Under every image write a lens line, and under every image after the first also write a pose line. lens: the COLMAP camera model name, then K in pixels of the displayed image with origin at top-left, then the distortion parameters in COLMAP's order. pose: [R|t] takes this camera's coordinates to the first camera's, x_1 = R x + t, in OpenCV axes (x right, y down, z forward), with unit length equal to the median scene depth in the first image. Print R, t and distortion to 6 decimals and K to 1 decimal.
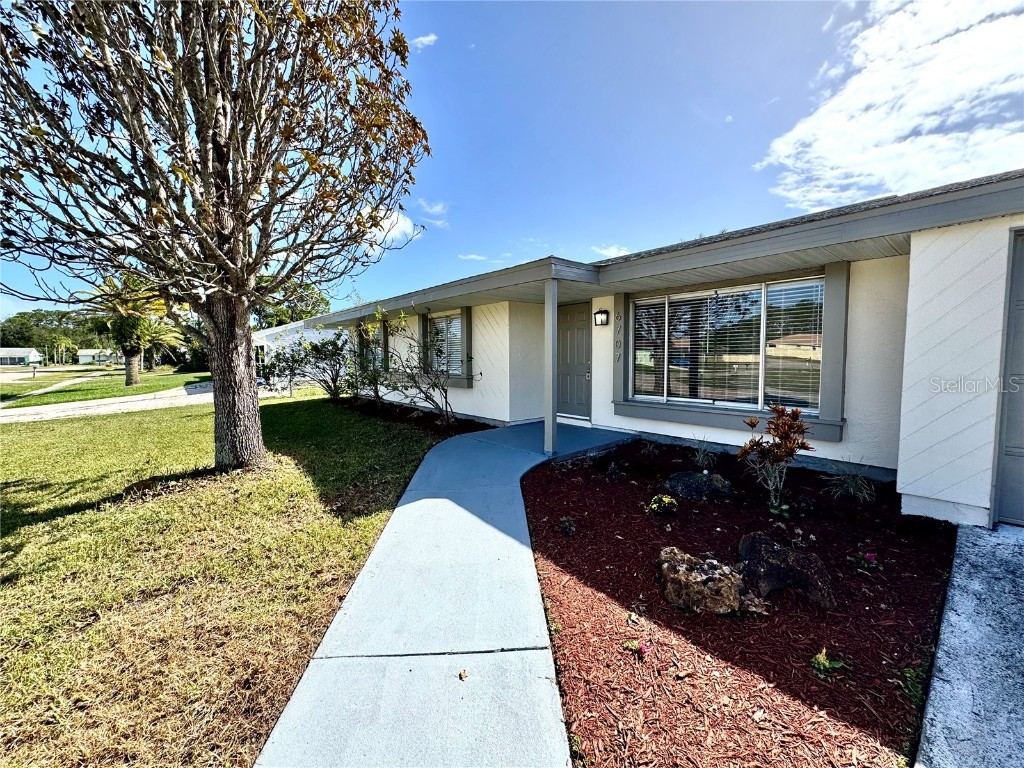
lens RADIAL K [[408.5, 0, 510.5], [0, 408.5, 384.9], [0, 0, 1]] dist [-0.001399, -0.000140]
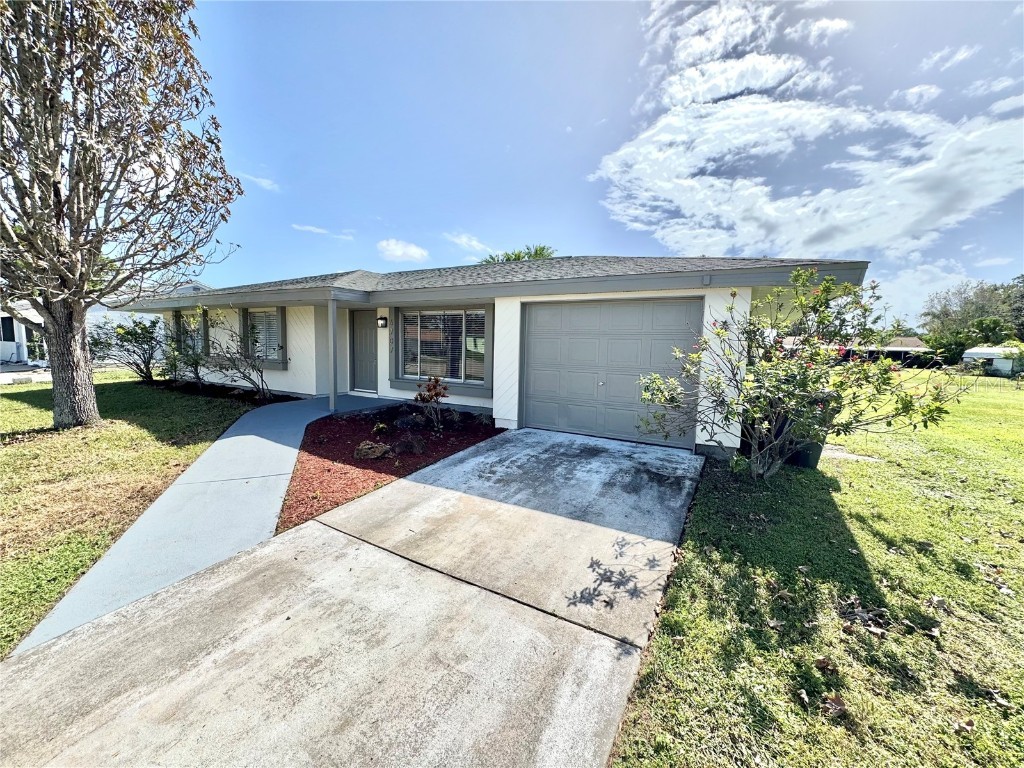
lens RADIAL K [[408.5, 0, 508.0], [0, 408.5, 391.4], [0, 0, 1]] dist [-0.001399, -0.000140]
pose [[0.940827, -0.009148, 0.338765, 0.136660], [-0.007452, 0.998835, 0.047669, 0.009346], [-0.338806, -0.047373, 0.939663, -0.476743]]
